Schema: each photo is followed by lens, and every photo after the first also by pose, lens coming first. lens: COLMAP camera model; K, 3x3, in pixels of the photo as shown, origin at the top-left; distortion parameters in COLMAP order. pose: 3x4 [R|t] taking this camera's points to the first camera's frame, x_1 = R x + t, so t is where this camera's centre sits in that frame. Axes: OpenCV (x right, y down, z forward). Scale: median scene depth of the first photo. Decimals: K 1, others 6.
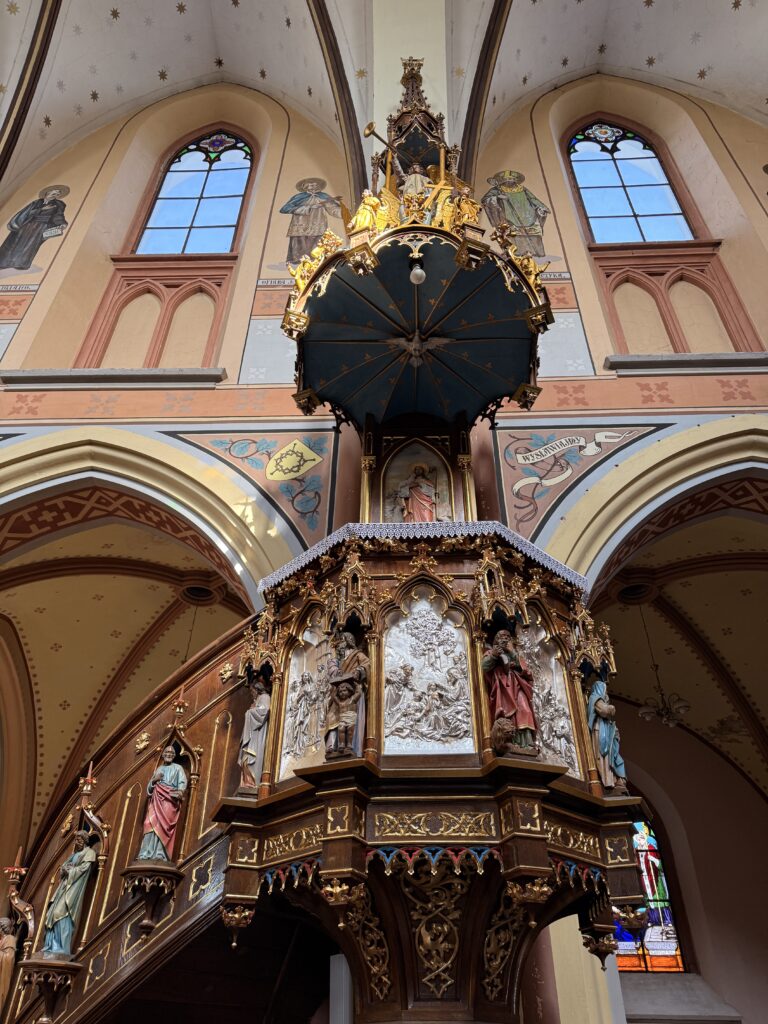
lens RADIAL K [[720.4, 0, 388.5], [0, 720.4, 516.6], [0, 0, 1]] dist [0.021435, -0.015903]
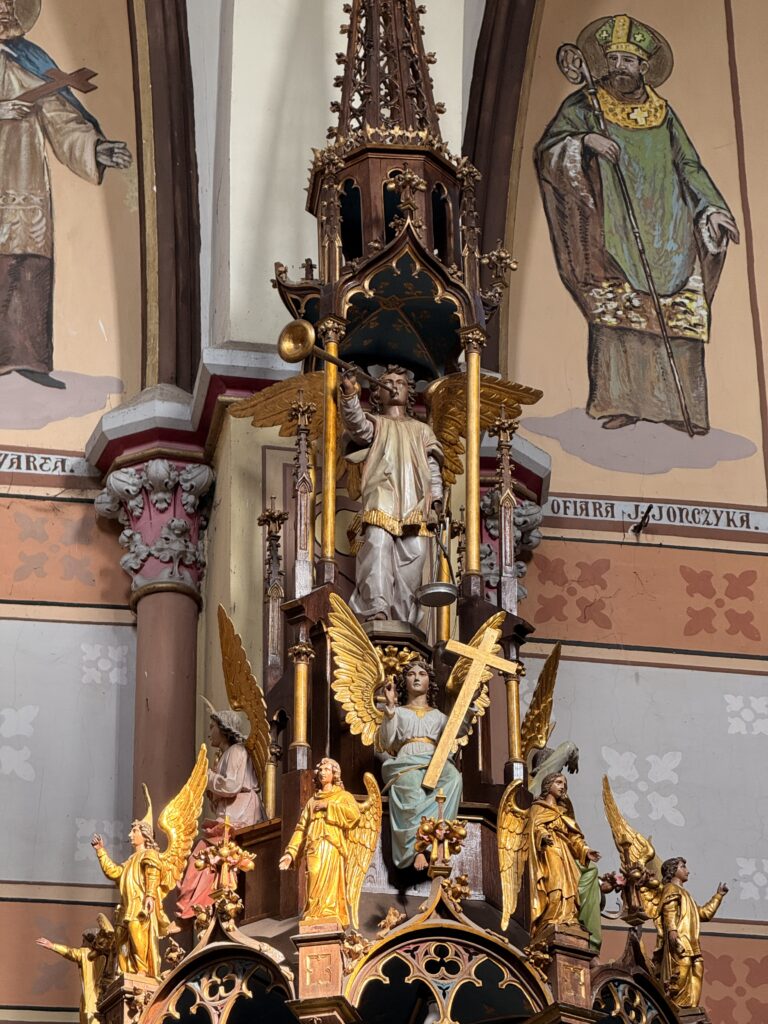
lens RADIAL K [[3631.4, 0, 384.3], [0, 3631.4, 512.9], [0, 0, 1]] dist [0.223008, 0.000000]
pose [[0.979005, 0.083486, 0.185956, -0.222408], [-0.107022, 0.986946, 0.120345, -0.470001], [-0.173482, -0.137720, 0.975160, -0.576898]]
